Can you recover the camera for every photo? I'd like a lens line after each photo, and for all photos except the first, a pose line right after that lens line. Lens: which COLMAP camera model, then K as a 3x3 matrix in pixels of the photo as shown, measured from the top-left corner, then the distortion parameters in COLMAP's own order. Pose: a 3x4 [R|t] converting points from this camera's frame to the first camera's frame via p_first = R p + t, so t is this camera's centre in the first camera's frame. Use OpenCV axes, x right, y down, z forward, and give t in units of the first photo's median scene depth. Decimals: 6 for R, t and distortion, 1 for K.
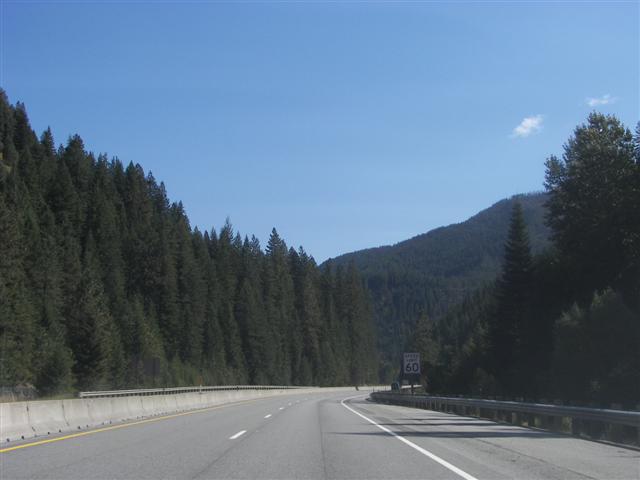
lens RADIAL K [[1001.7, 0, 321.7], [0, 1001.7, 259.4], [0, 0, 1]] dist [-0.096476, 0.611865]
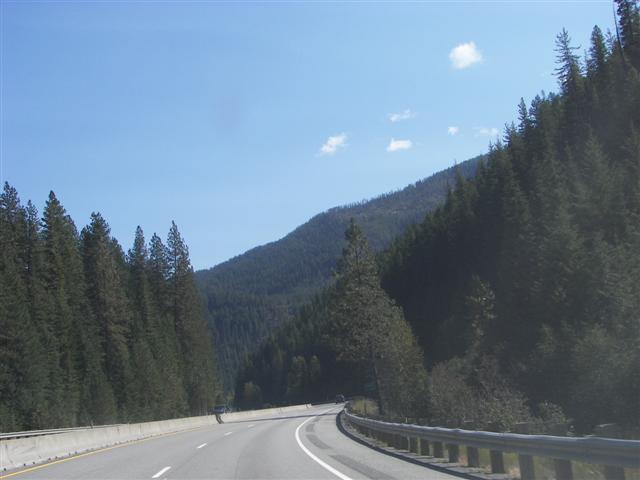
lens RADIAL K [[1001.7, 0, 321.7], [0, 1001.7, 259.4], [0, 0, 1]] dist [-0.096476, 0.611865]
pose [[0.980518, -0.068247, 0.184194, 0.003844], [0.073323, 0.997090, -0.020882, 0.048707], [-0.182232, 0.033981, 0.982668, 0.379191]]
